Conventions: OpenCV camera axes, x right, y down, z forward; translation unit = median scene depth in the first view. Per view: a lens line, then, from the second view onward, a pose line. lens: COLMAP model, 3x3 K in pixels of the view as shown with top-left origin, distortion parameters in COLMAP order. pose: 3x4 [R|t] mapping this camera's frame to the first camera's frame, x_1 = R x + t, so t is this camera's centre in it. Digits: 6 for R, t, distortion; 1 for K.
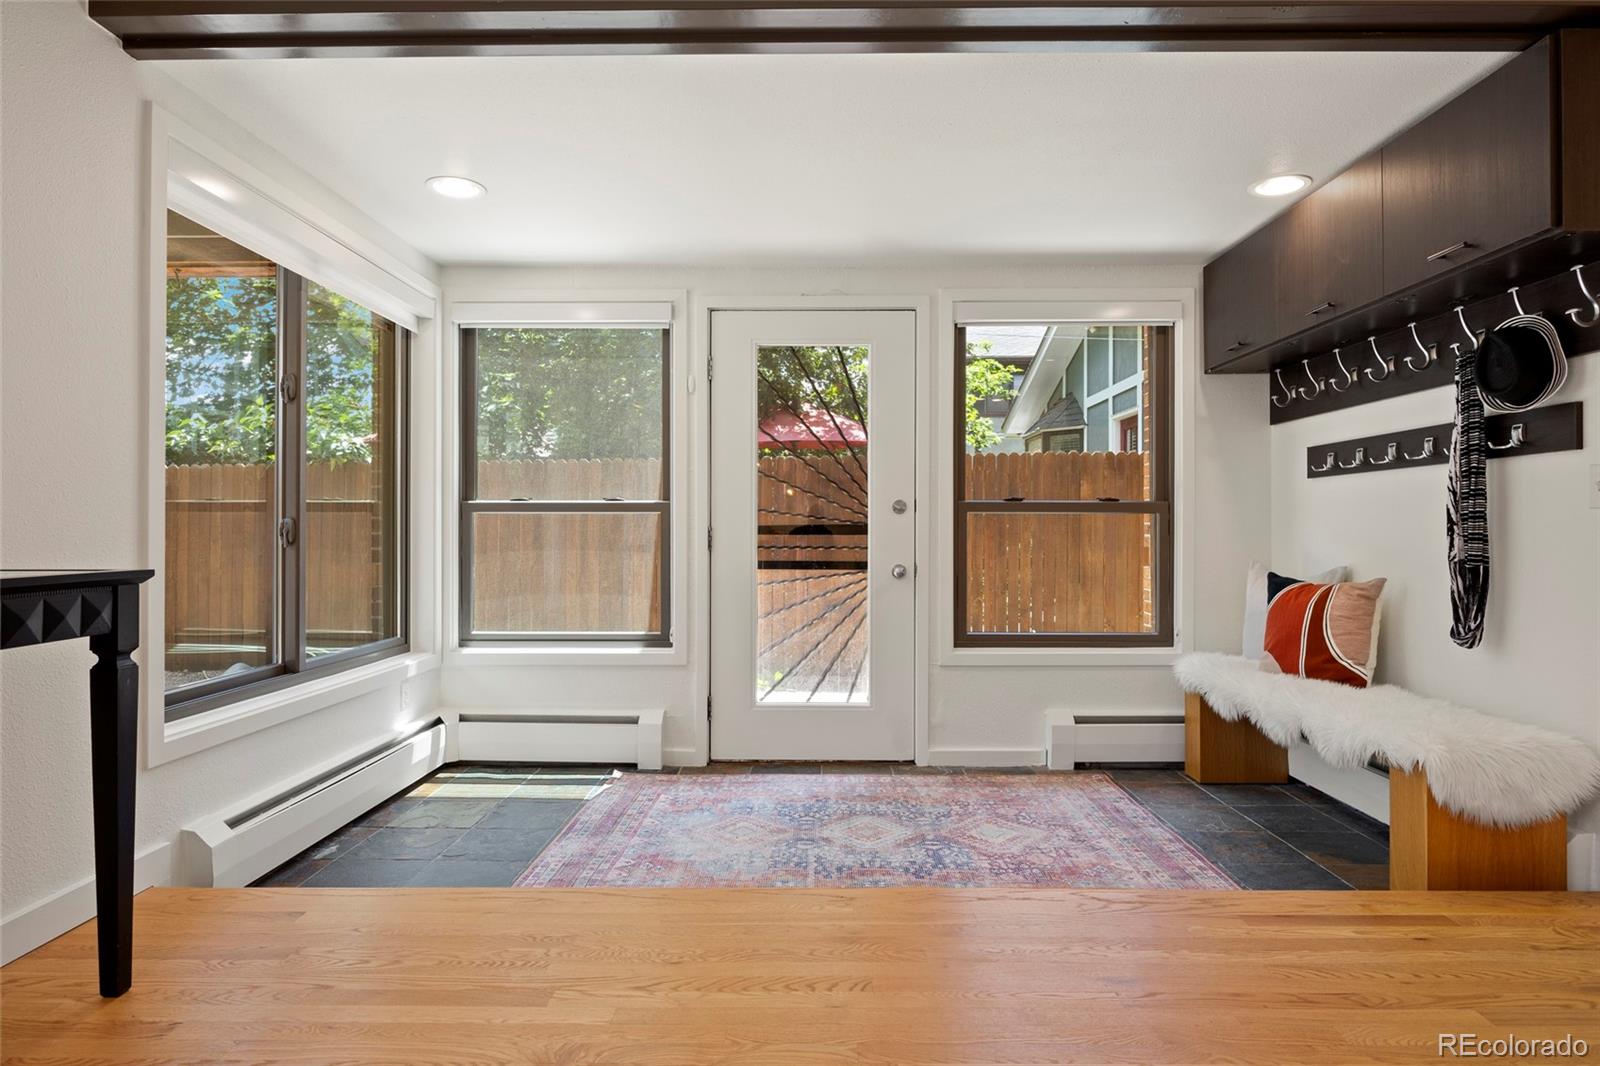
lens RADIAL K [[871.7, 0, 802.1], [0, 871.7, 536.0], [0, 0, 1]] dist [-0.003328, -0.000081]
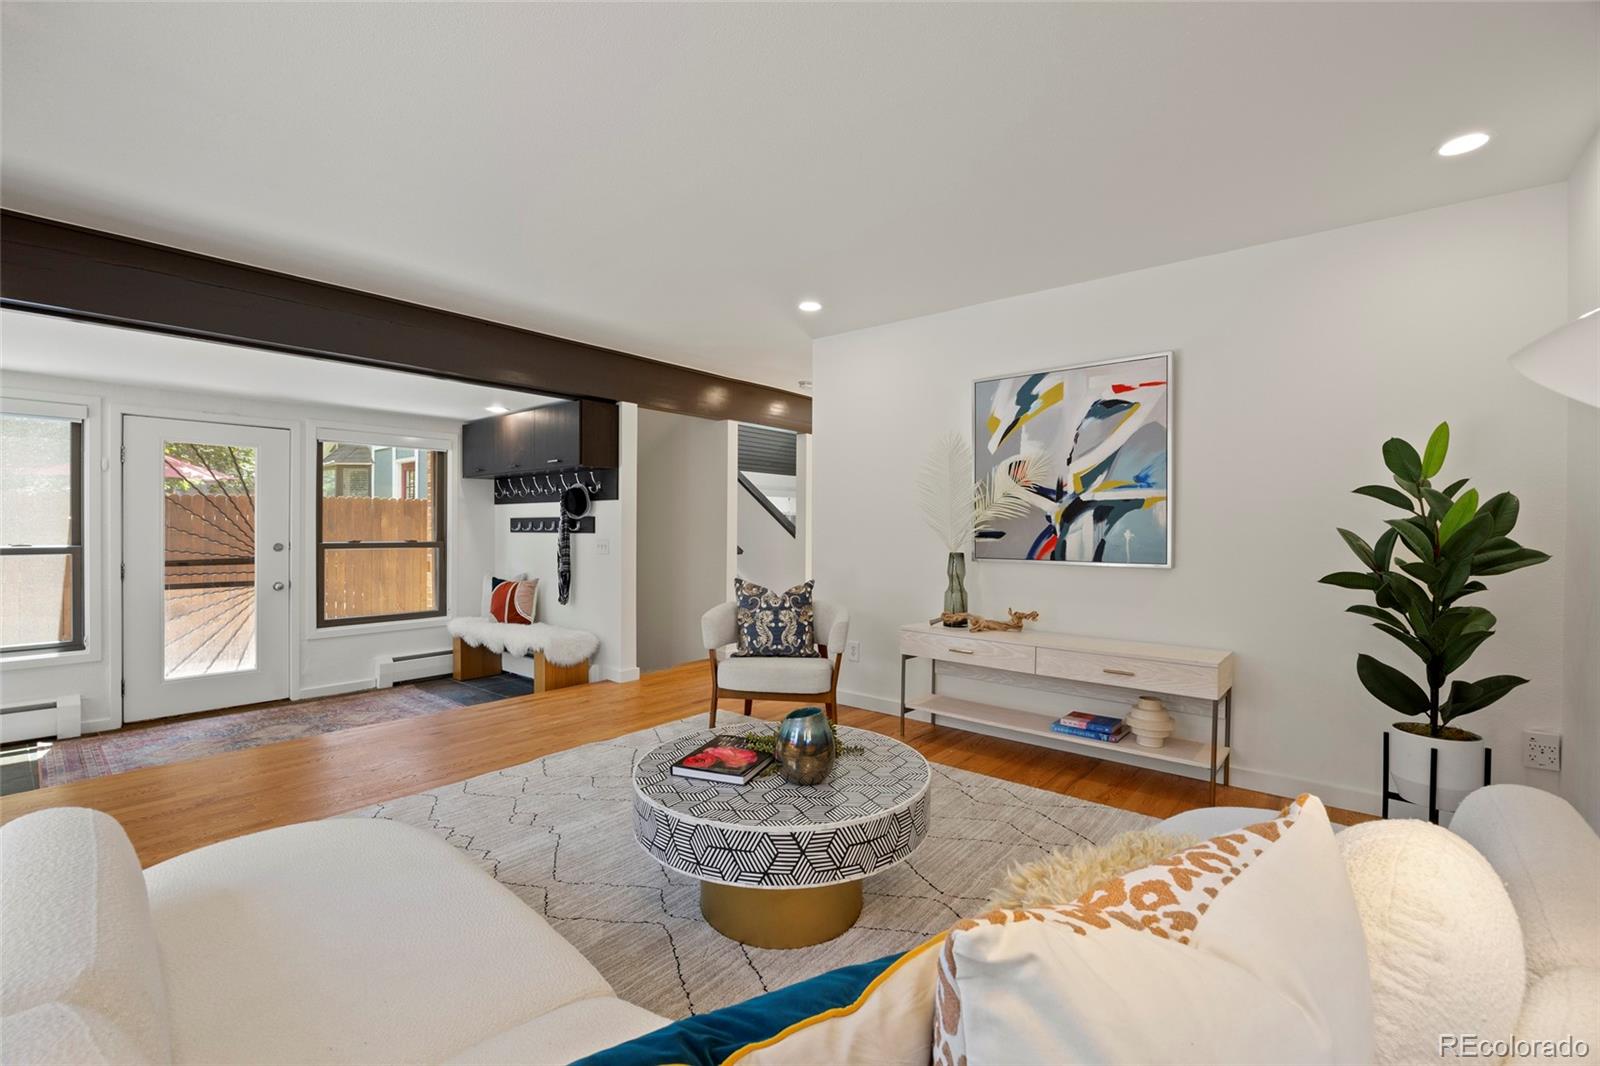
lens RADIAL K [[687.1, 0, 800.0], [0, 687.1, 533.0], [0, 0, 1]] dist [-0.015805, 0.000047]
pose [[0.625485, -0.002342, 0.780233, -0.308647], [-0.001779, 0.999989, 0.004428, -0.075142], [-0.780234, -0.004158, 0.625473, -0.648293]]
